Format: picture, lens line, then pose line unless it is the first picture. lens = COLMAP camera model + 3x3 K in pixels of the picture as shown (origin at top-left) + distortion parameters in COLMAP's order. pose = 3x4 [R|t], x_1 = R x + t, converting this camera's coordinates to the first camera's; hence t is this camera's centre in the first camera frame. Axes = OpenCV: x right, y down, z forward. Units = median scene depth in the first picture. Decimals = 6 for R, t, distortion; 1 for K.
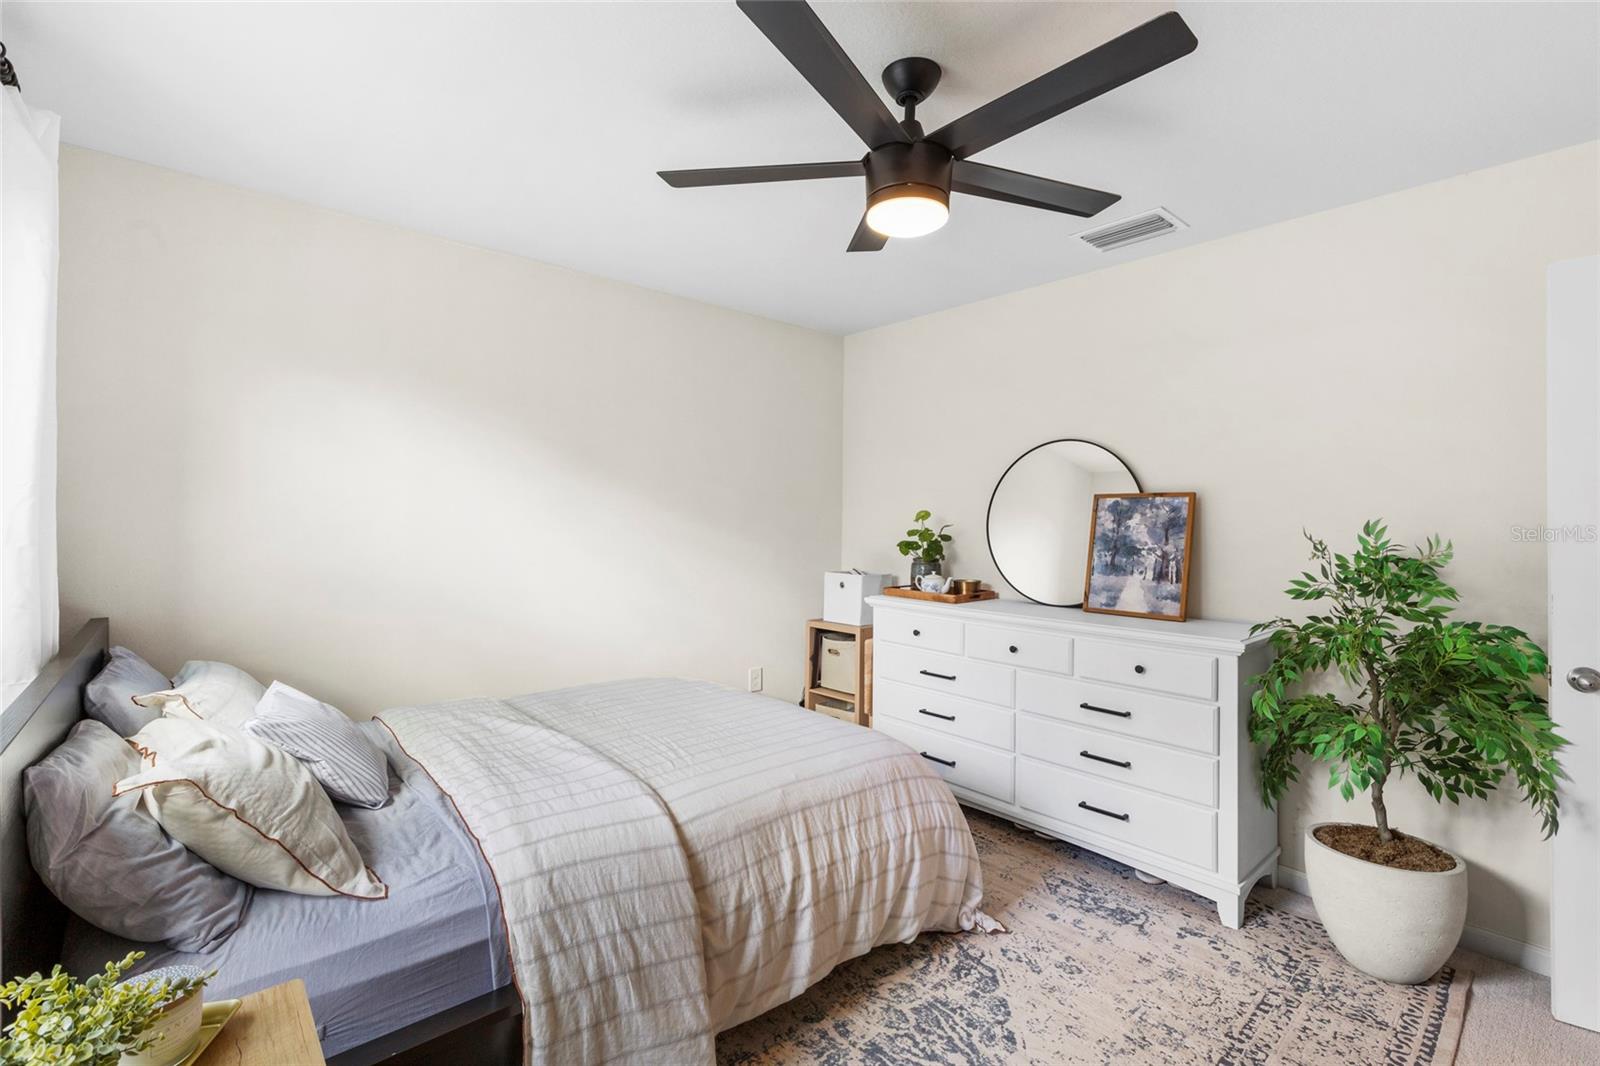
lens RADIAL K [[722.3, 0, 799.8], [0, 722.3, 528.8], [0, 0, 1]] dist [0.009369, -0.001666]
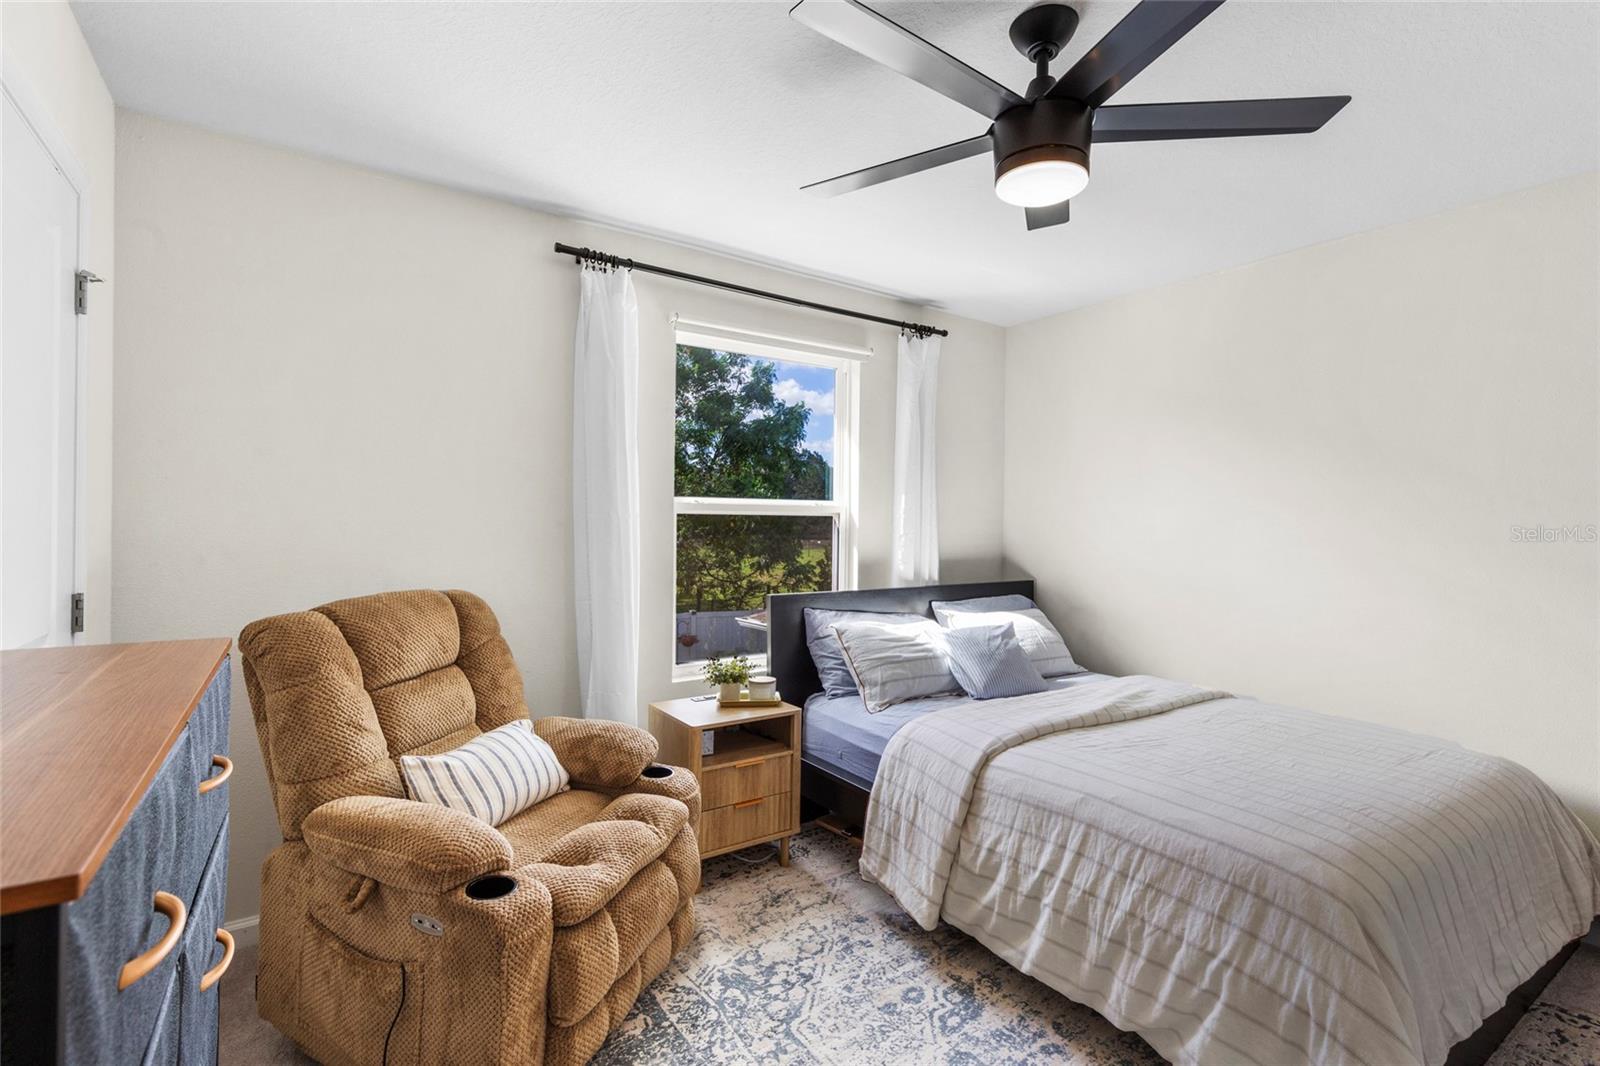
lens RADIAL K [[722.3, 0, 799.2], [0, 722.3, 524.8], [0, 0, 1]] dist [0.009369, -0.001666]
pose [[-0.103140, 0.001080, -0.994666, 1.043564], [-0.016320, 0.999863, 0.002778, -0.004017], [0.994533, 0.016519, -0.103108, 0.748636]]
